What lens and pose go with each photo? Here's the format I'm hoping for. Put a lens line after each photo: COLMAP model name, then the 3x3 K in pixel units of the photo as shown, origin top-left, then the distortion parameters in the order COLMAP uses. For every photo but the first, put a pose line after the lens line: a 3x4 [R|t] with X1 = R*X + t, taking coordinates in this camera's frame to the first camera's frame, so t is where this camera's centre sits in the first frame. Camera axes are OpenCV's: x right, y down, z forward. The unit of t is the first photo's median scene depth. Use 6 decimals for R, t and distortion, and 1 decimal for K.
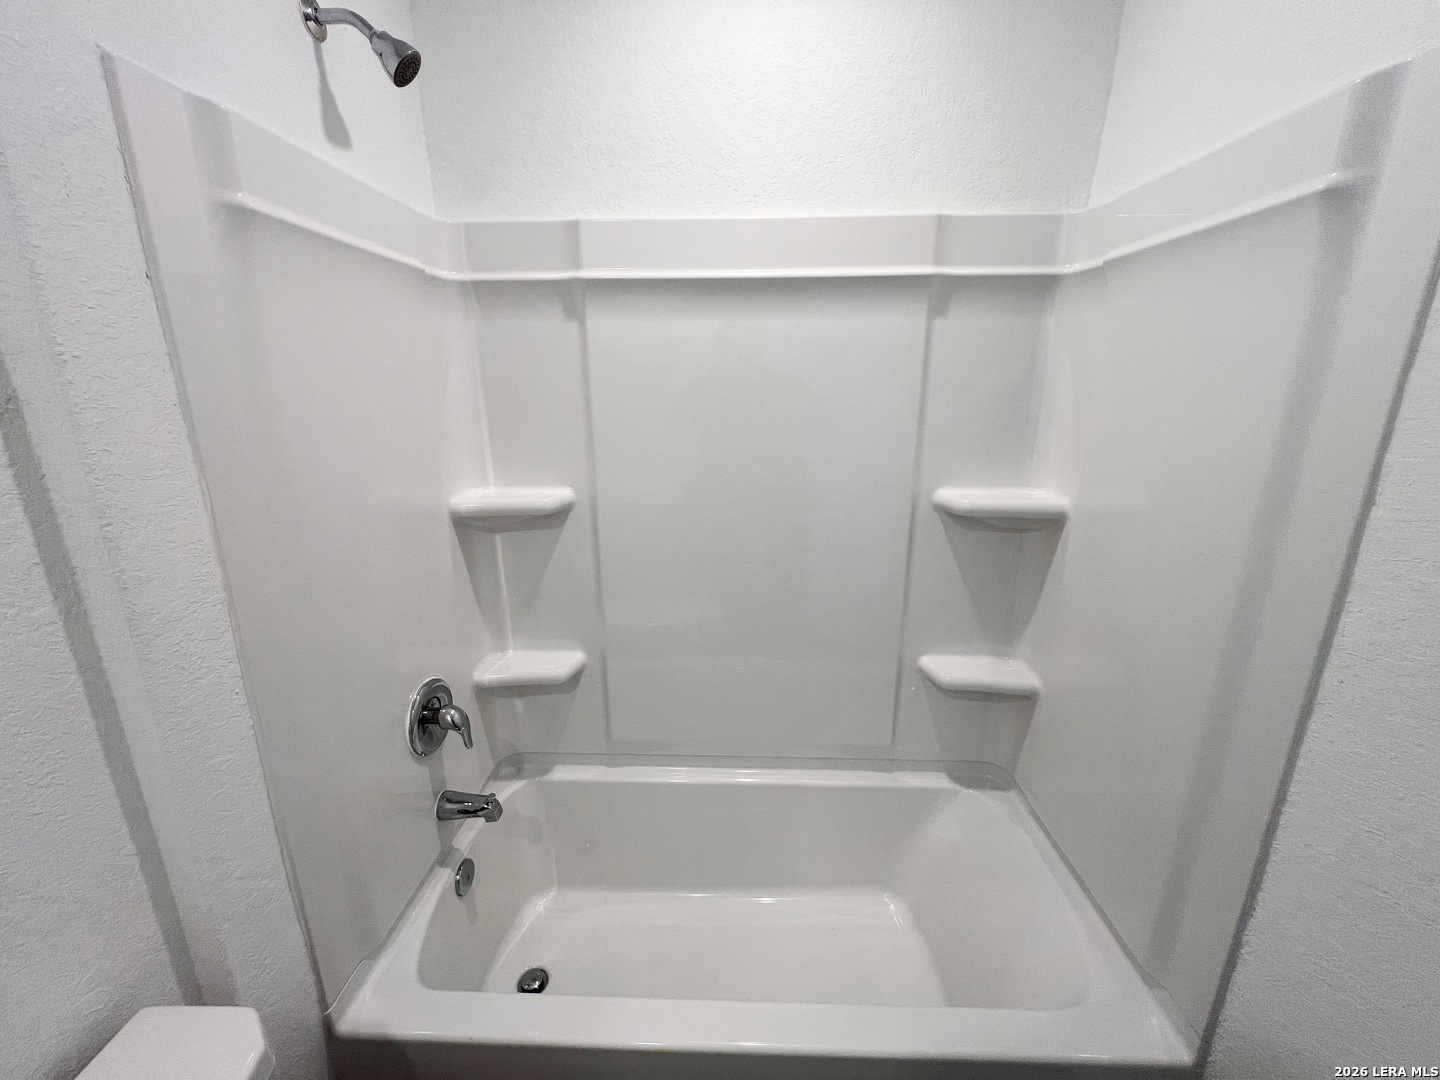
lens RADIAL K [[578.5, 0, 722.4], [0, 578.5, 544.7], [0, 0, 1]] dist [-0.002808, 0.000858]
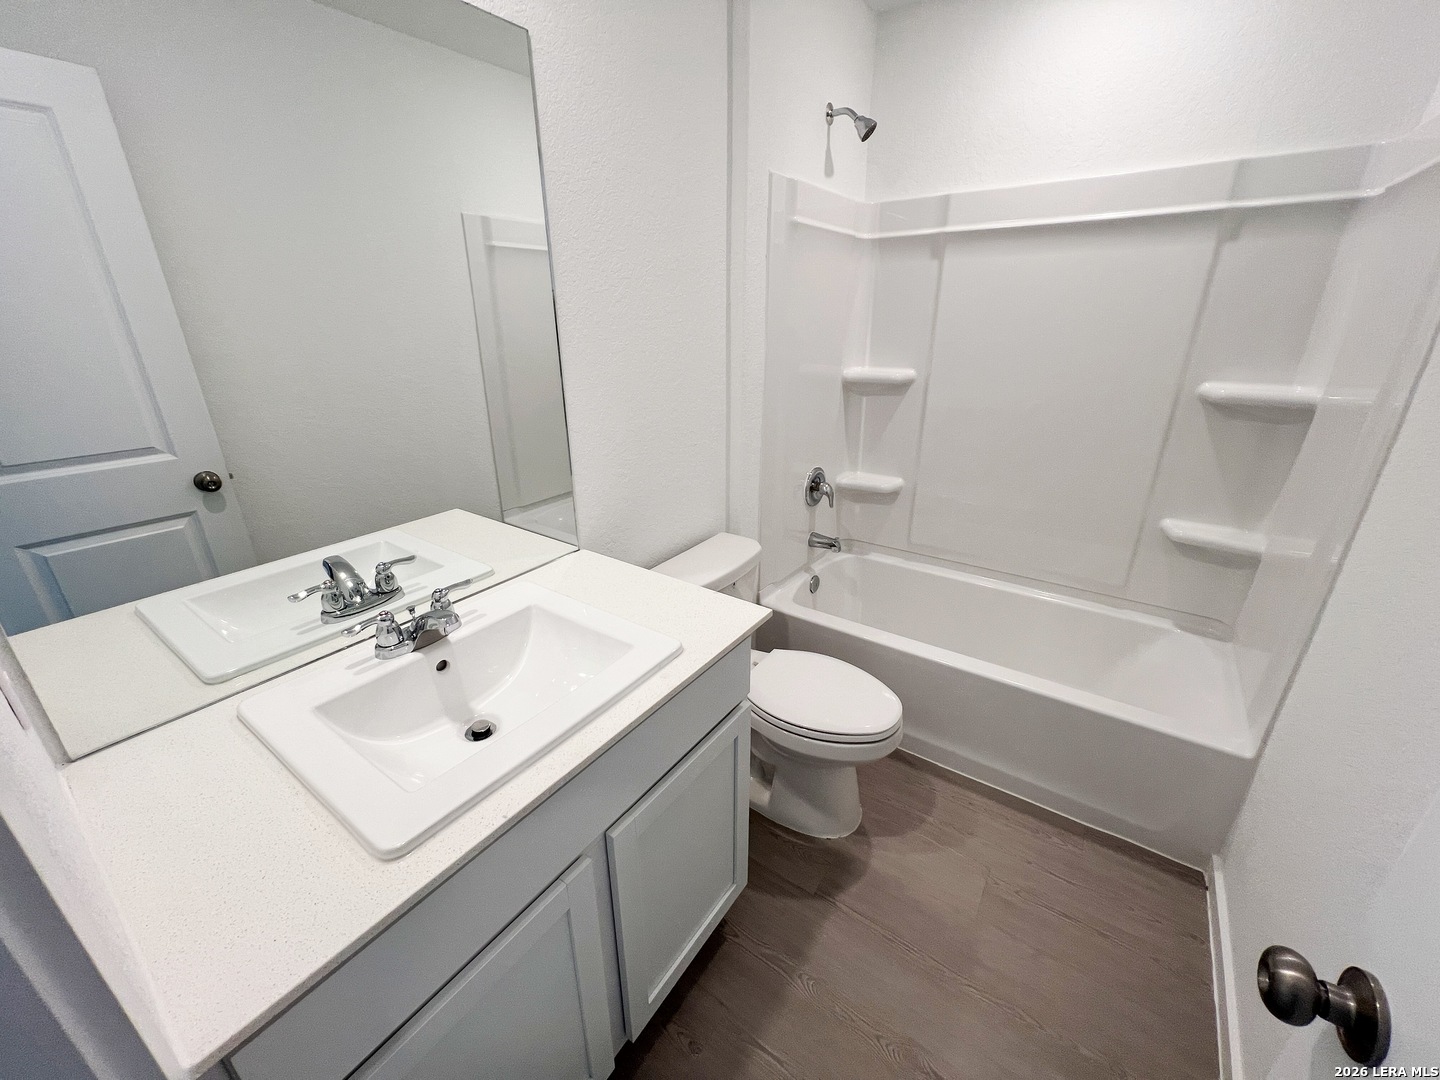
lens RADIAL K [[578.5, 0, 724.8], [0, 578.5, 537.4], [0, 0, 1]] dist [-0.002808, 0.000858]
pose [[0.835339, 0.195701, -0.513722, 0.225829], [-0.142677, 0.979647, 0.141194, 0.221461], [0.530898, -0.044649, 0.846259, -0.693276]]
